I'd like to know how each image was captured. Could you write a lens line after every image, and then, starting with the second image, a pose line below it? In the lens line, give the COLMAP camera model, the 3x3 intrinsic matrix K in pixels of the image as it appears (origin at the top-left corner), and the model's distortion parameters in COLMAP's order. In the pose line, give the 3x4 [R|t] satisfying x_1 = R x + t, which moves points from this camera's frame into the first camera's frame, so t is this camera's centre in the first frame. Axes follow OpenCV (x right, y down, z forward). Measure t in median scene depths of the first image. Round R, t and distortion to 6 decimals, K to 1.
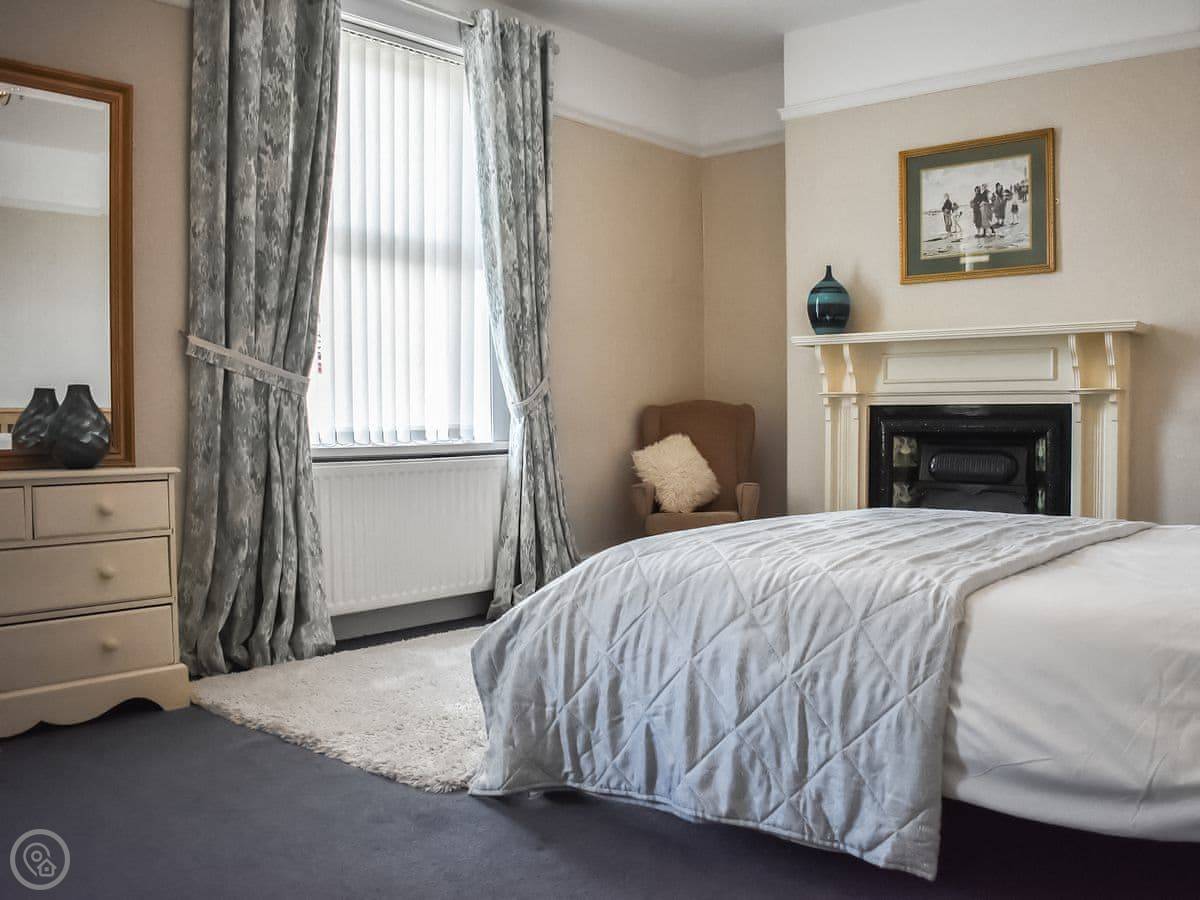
lens RADIAL K [[1062.8, 0, 600.0], [0, 1062.8, 450.0], [0, 0, 1]] dist [-0.103427, 0.002301]
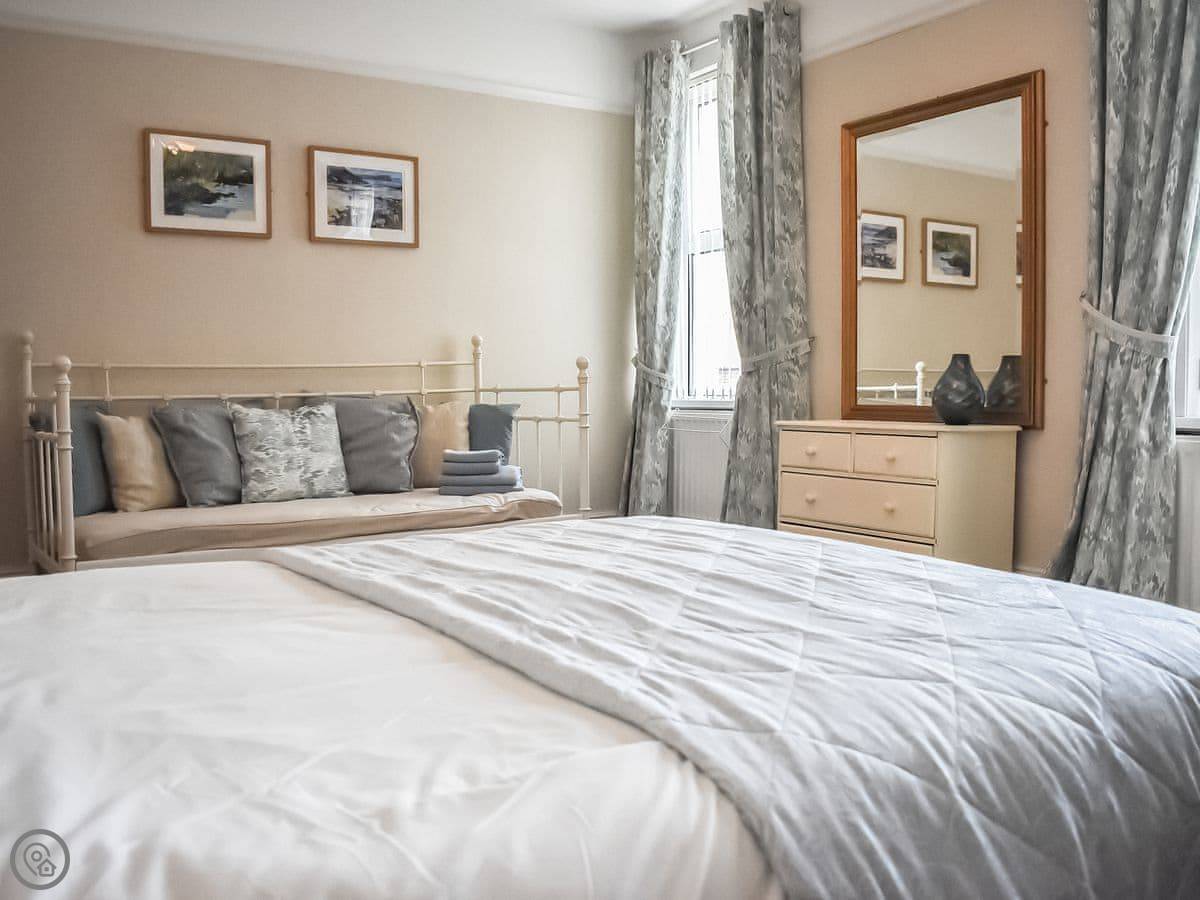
lens RADIAL K [[1062.8, 0, 600.0], [0, 1062.8, 450.0], [0, 0, 1]] dist [-0.103427, 0.002301]
pose [[-0.276303, 0.064869, -0.958879, 0.335356], [-0.015989, 0.997271, 0.072074, -0.014611], [0.960938, 0.035246, -0.274512, 0.406309]]
